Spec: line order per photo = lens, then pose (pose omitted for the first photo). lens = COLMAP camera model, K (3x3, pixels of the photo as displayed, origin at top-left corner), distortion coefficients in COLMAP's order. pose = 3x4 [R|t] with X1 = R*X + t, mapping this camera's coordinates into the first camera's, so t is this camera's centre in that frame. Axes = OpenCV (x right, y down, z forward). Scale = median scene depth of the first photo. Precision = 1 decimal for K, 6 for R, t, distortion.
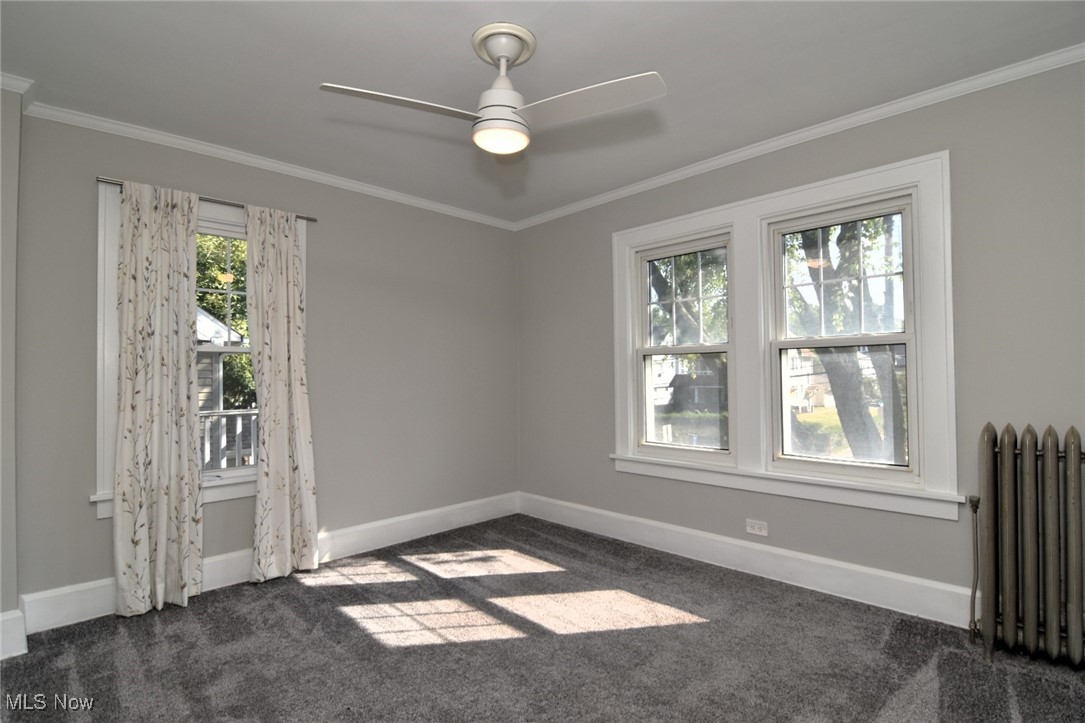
lens RADIAL K [[513.1, 0, 542.2], [0, 513.1, 371.4], [0, 0, 1]] dist [-0.001615, -0.011918]
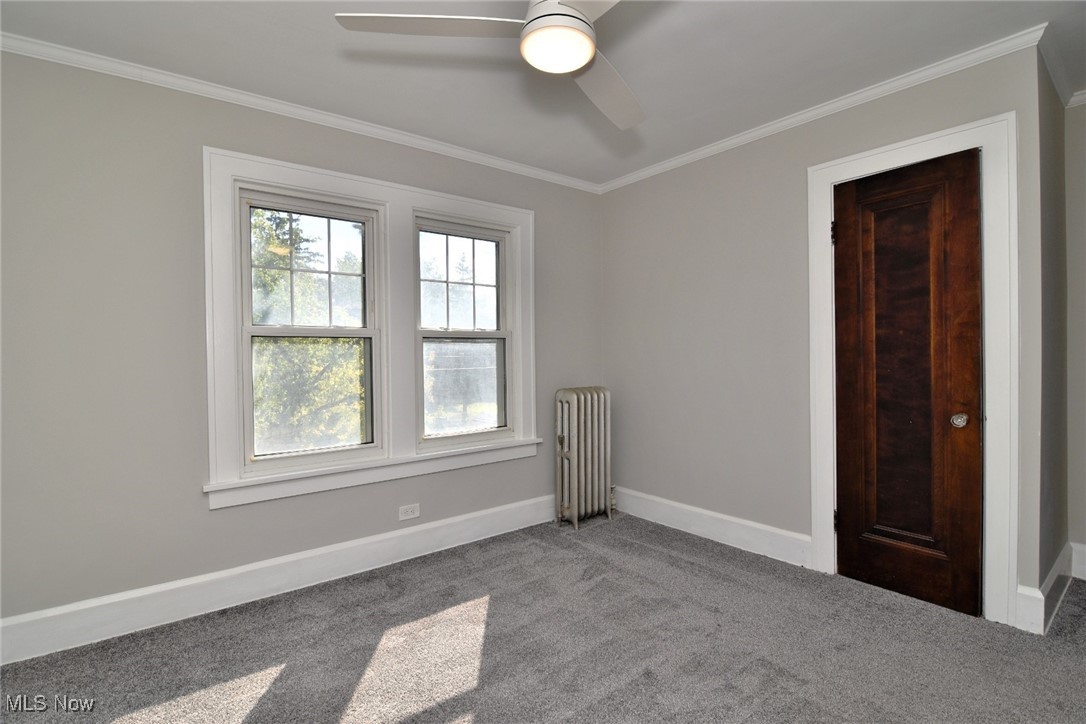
lens RADIAL K [[531.2, 0, 545.7], [0, 531.2, 362.8], [0, 0, 1]] dist [-0.004079, -0.013507]
pose [[0.109113, -0.005936, 0.994012, -0.658621], [0.007078, 0.999961, 0.005194, 0.006240], [-0.994004, 0.006469, 0.109150, 0.678768]]
